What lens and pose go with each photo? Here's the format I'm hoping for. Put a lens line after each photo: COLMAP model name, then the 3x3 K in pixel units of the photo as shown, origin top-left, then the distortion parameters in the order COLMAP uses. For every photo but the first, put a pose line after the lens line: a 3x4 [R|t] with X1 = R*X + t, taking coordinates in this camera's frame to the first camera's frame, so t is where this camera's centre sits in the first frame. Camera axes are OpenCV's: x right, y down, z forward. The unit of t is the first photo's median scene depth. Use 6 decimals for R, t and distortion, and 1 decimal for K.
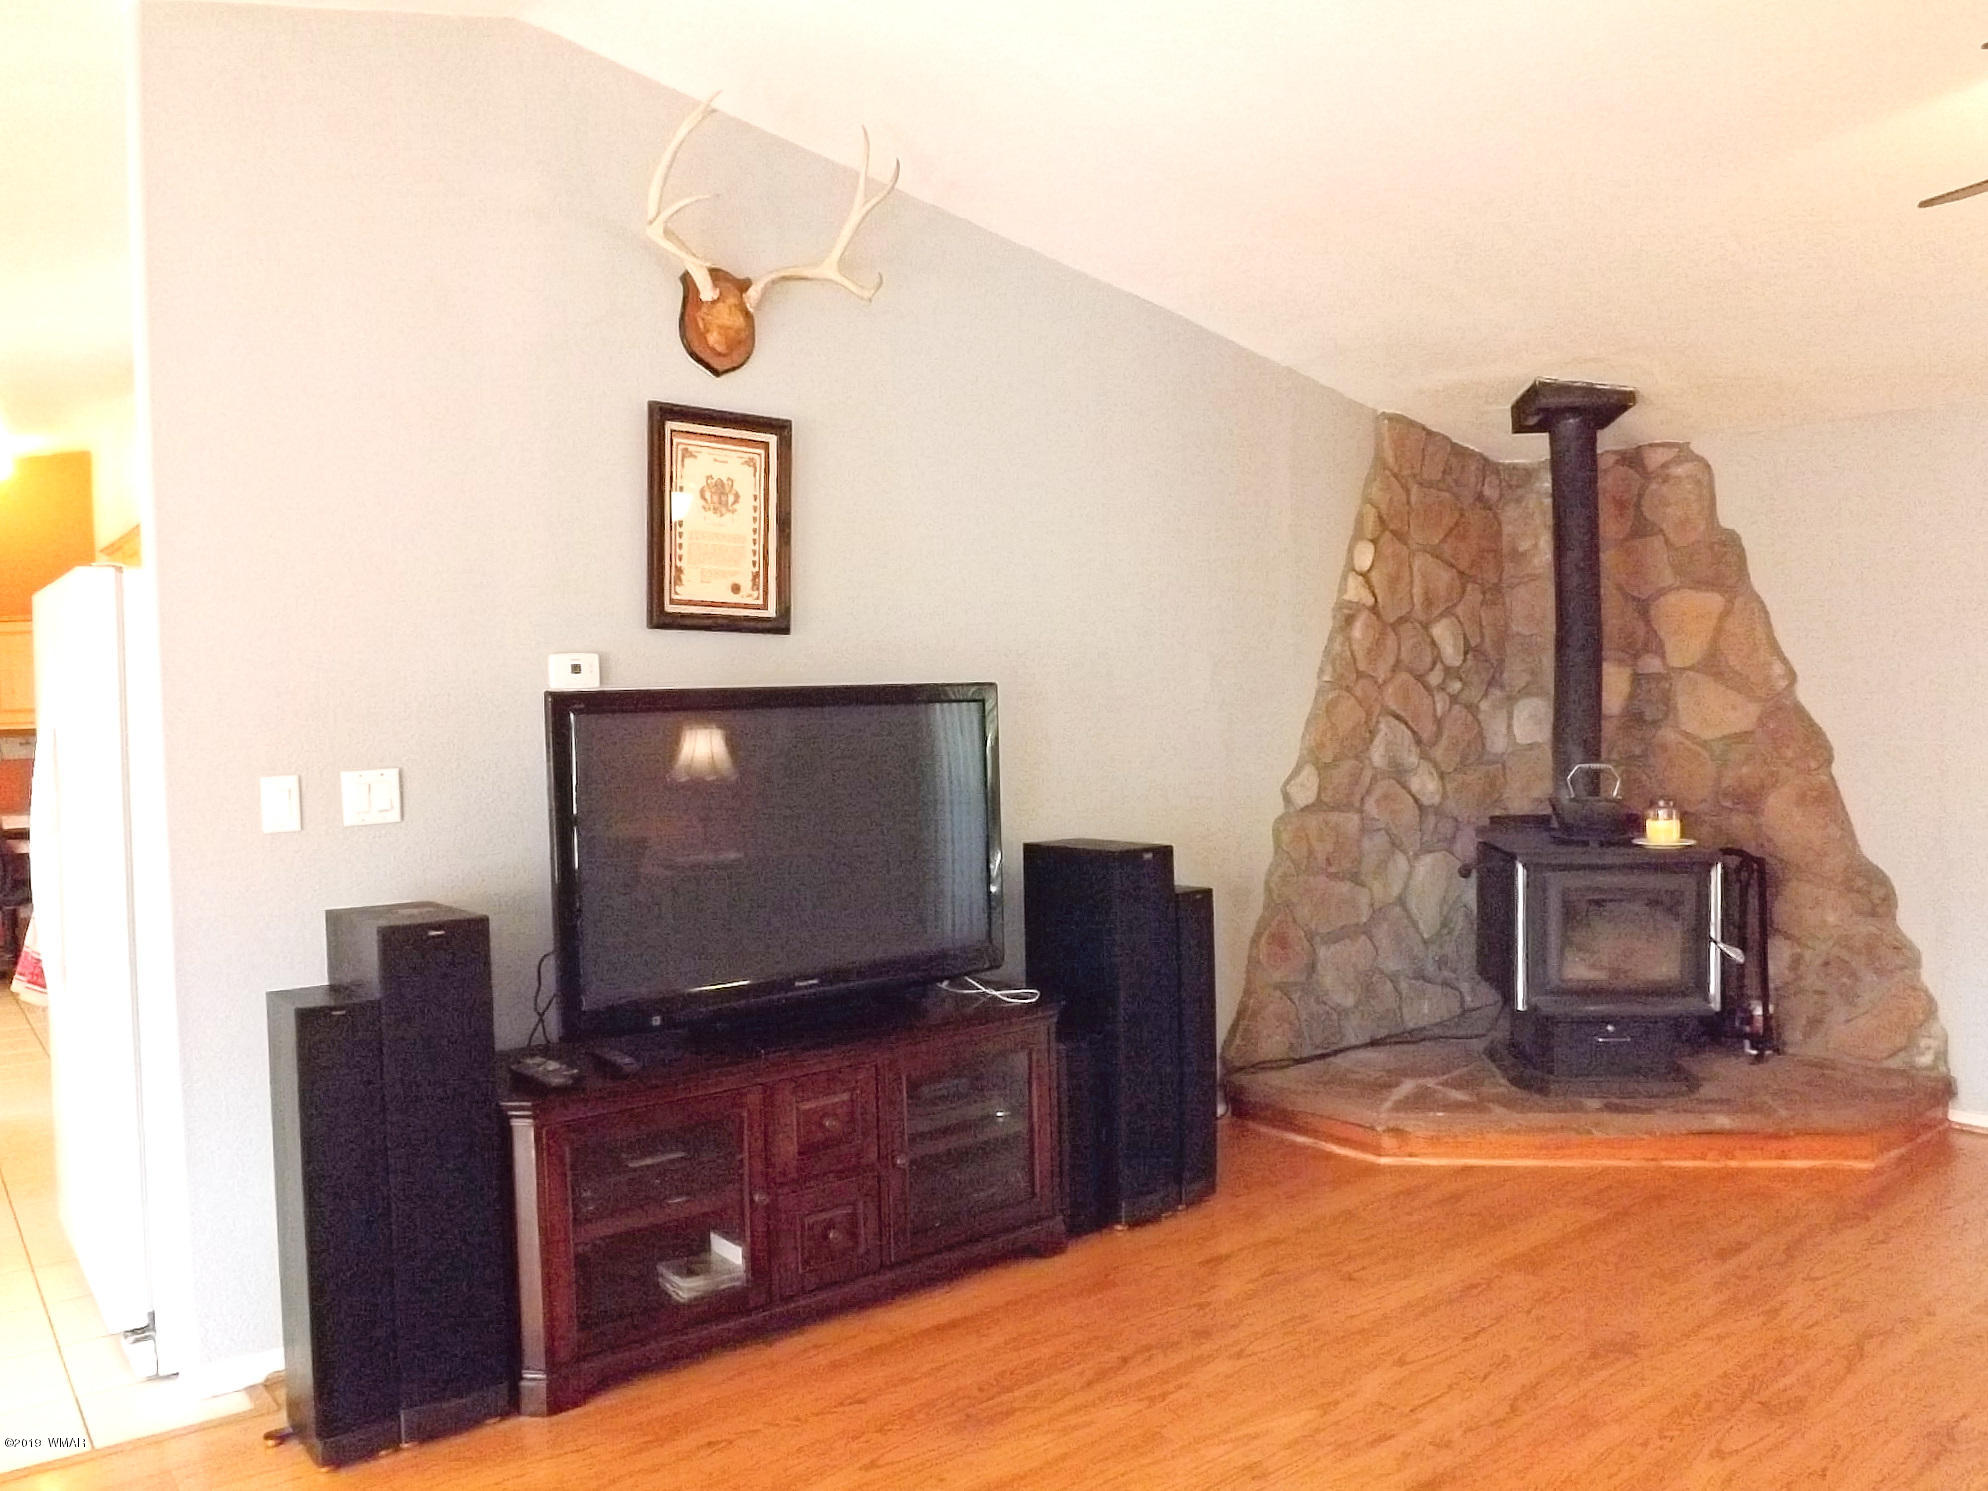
lens RADIAL K [[1489.9, 0, 997.0], [0, 1489.9, 762.0], [0, 0, 1]] dist [-0.056686, 0.017488]
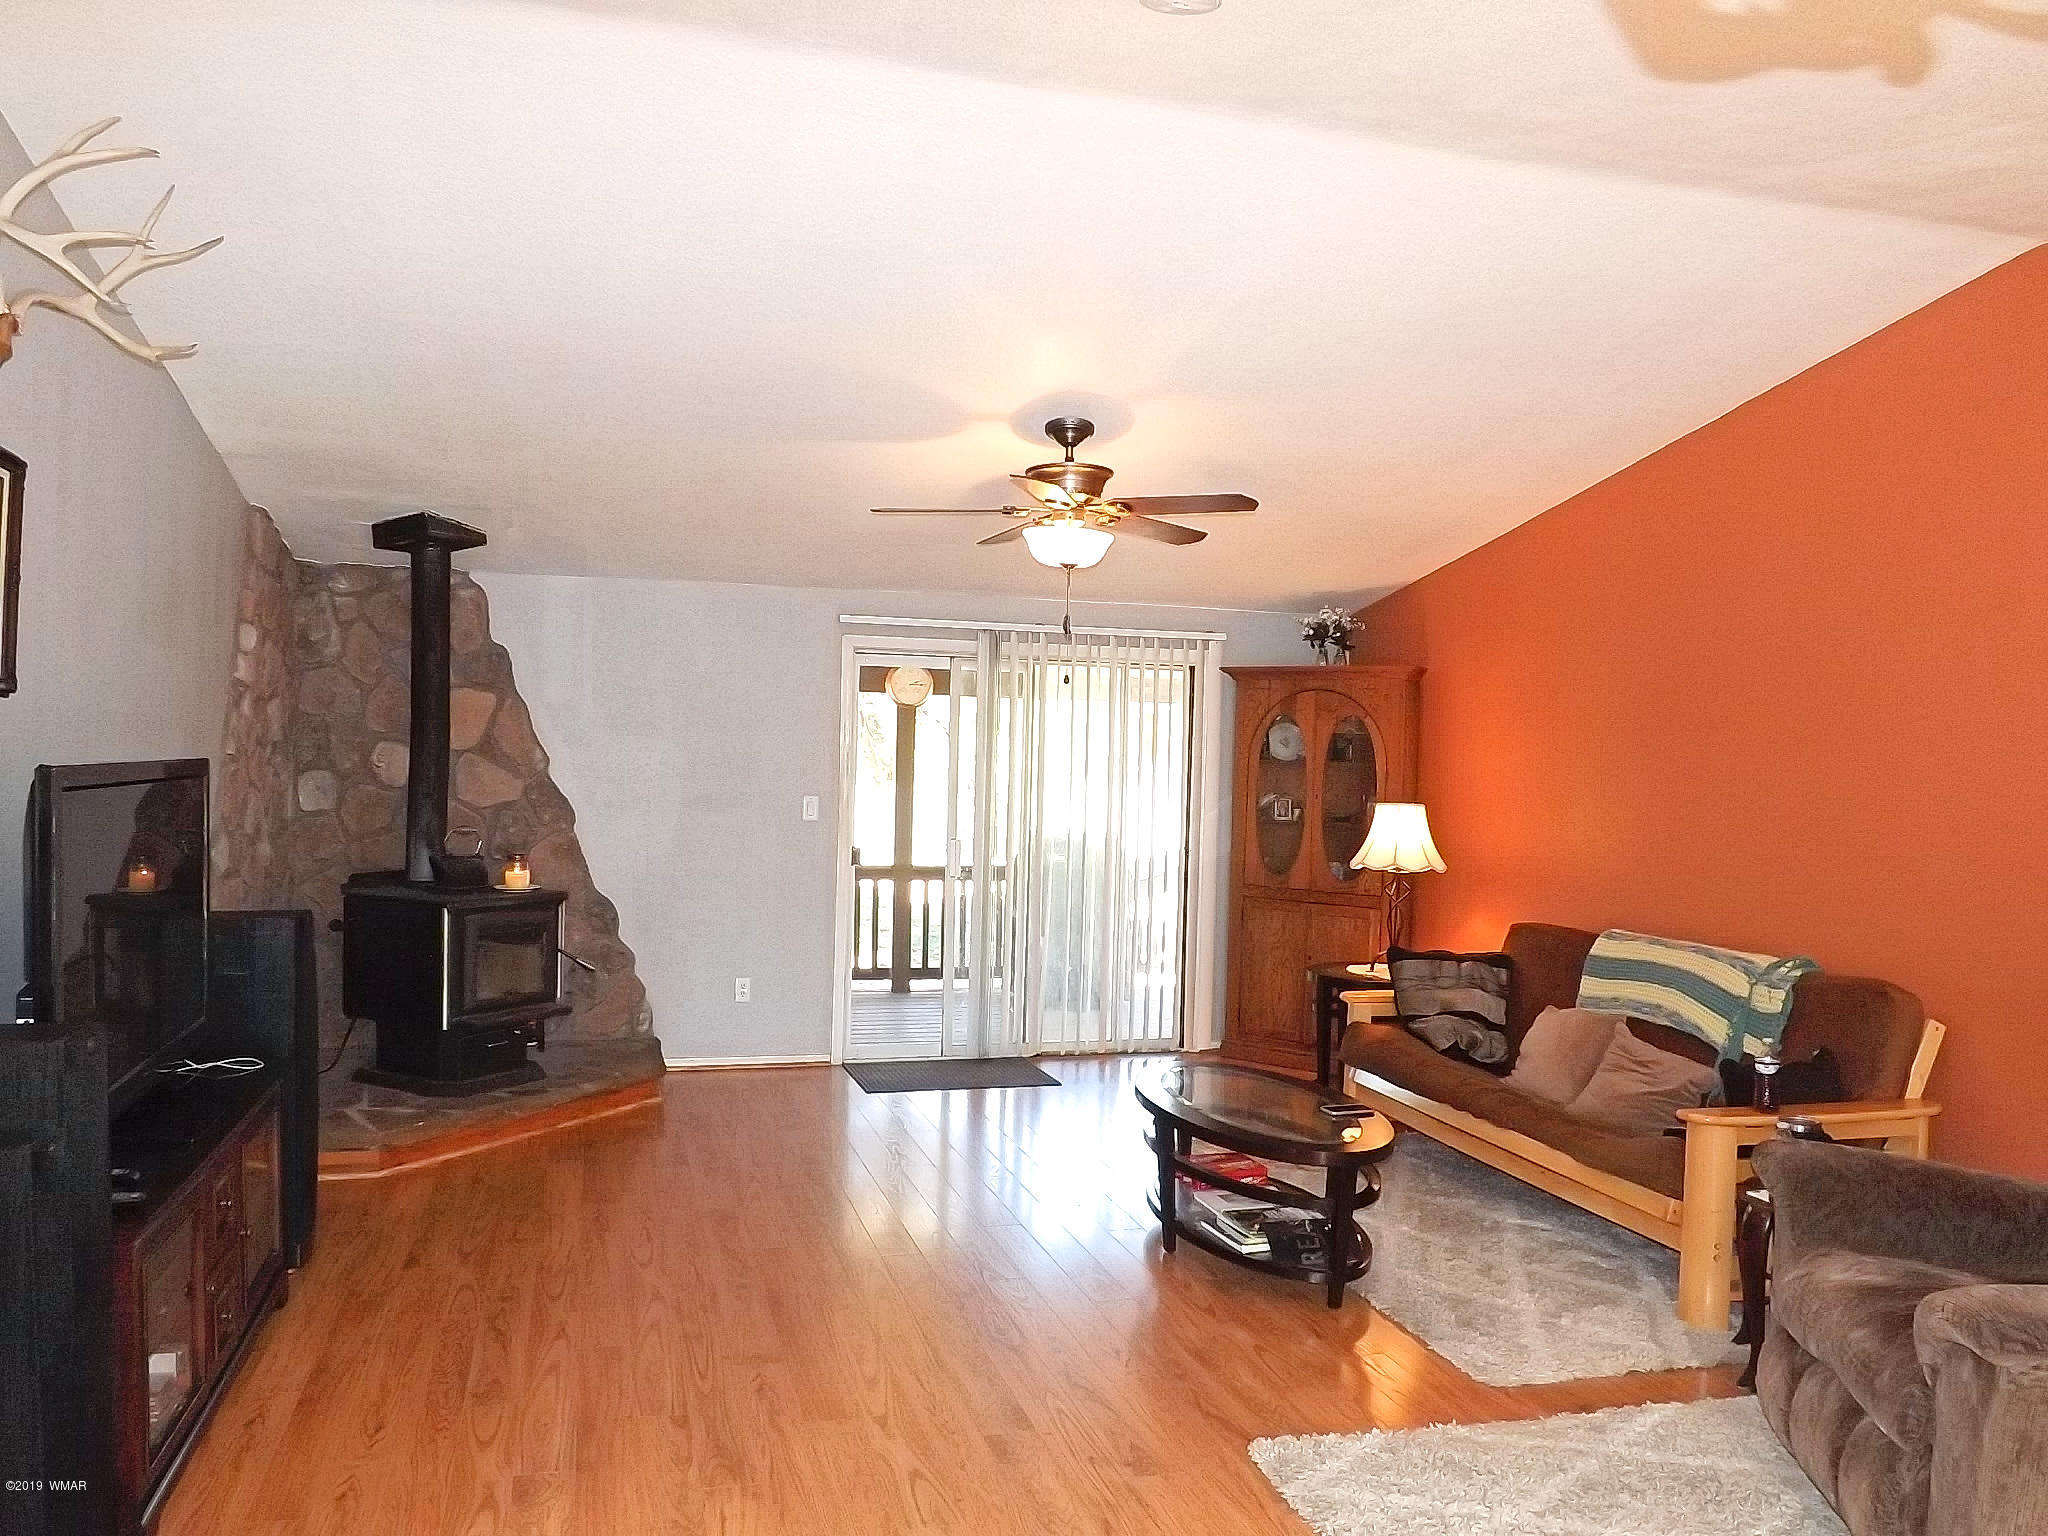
lens RADIAL K [[1534.9, 0, 1027.1], [0, 1534.9, 785.0], [0, 0, 1]] dist [-0.056686, 0.017488]
pose [[0.359225, 0.009045, 0.933207, -0.622693], [0.012830, 0.999811, -0.014629, -0.009764], [-0.933163, 0.017228, 0.359041, 0.092137]]
